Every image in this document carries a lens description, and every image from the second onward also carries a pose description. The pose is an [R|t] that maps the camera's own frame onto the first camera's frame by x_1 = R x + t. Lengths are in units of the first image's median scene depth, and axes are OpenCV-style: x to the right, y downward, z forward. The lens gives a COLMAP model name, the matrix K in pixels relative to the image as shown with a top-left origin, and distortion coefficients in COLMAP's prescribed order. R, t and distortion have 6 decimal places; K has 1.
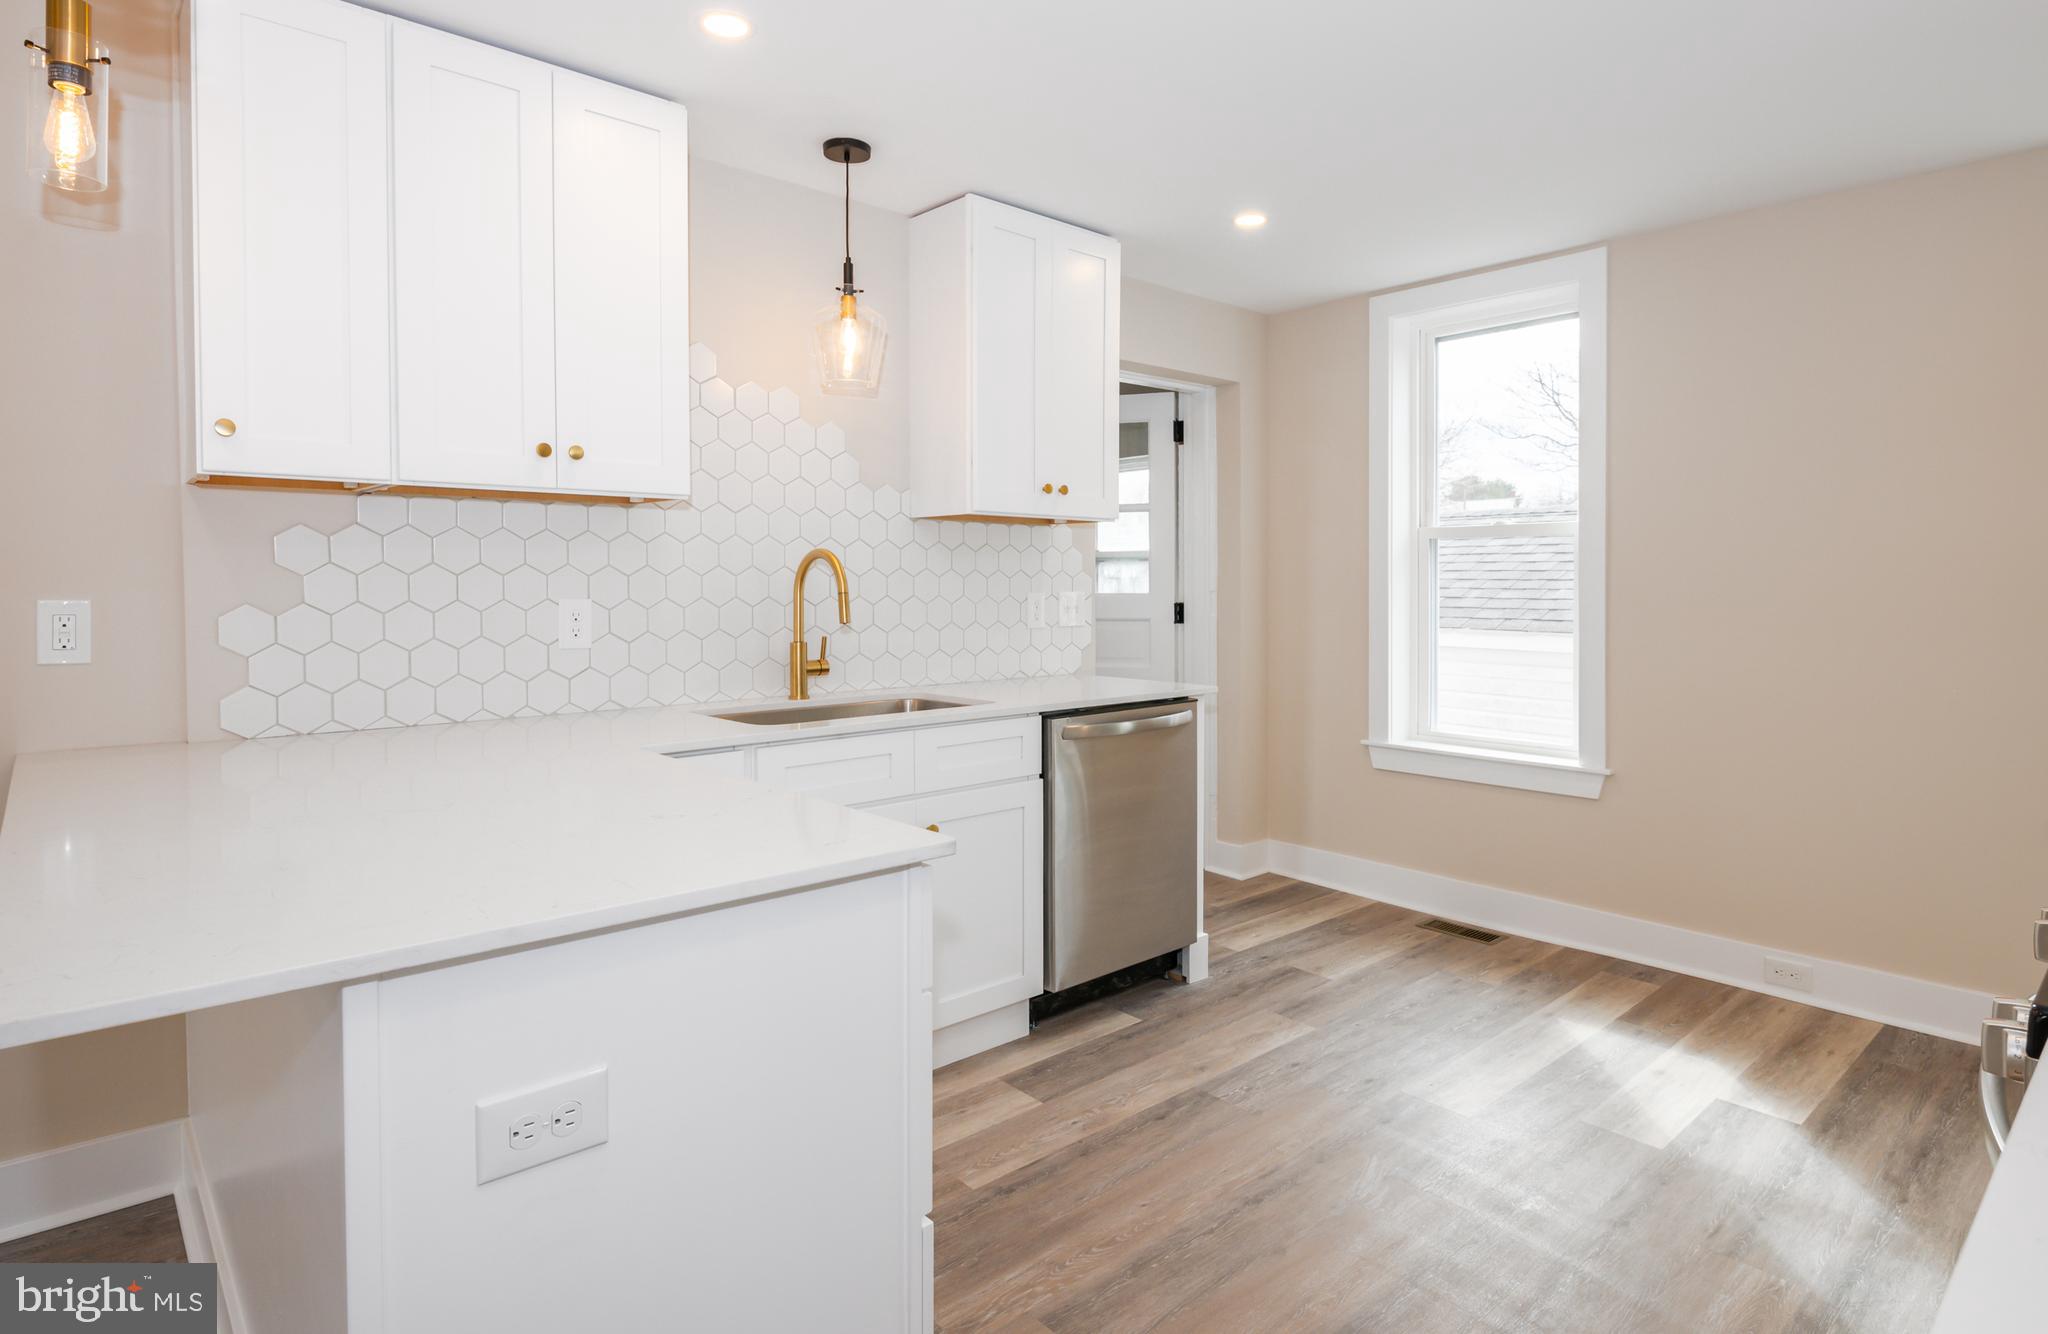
lens RADIAL K [[1087.5, 0, 1027.0], [0, 1087.5, 590.6], [0, 0, 1]] dist [0.002250, 0.000974]
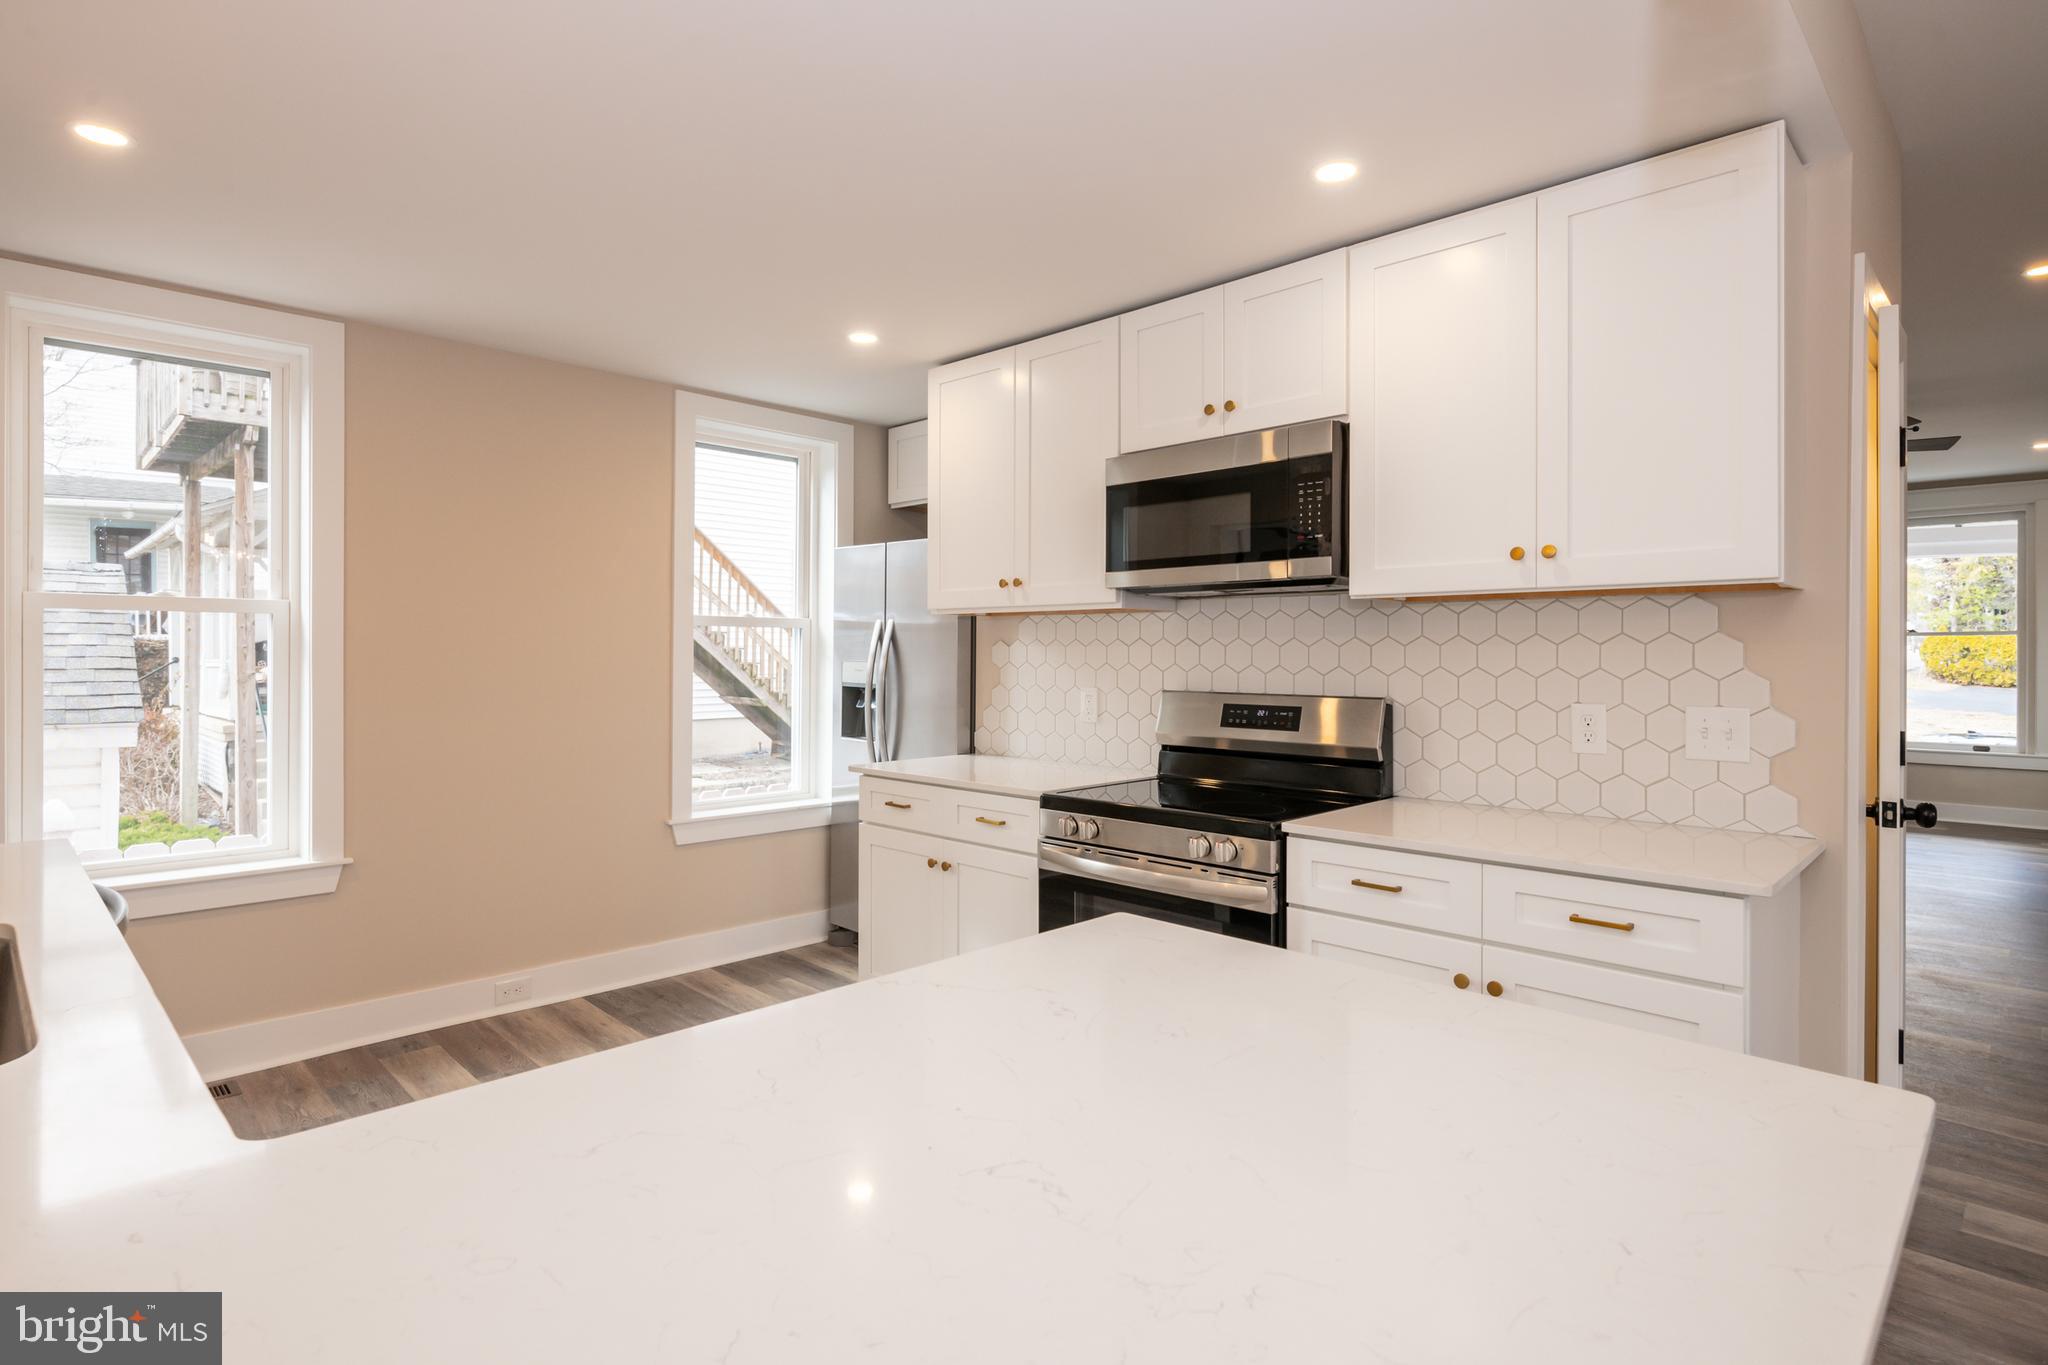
lens RADIAL K [[1046.1, 0, 1024.0], [0, 1046.1, 682.5], [0, 0, 1]] dist [0.000528, -0.000001]
pose [[-0.068858, -0.018124, 0.997462, -0.537764], [0.007280, 0.999799, 0.018669, -0.006632], [-0.997600, 0.008547, -0.068712, 0.568801]]
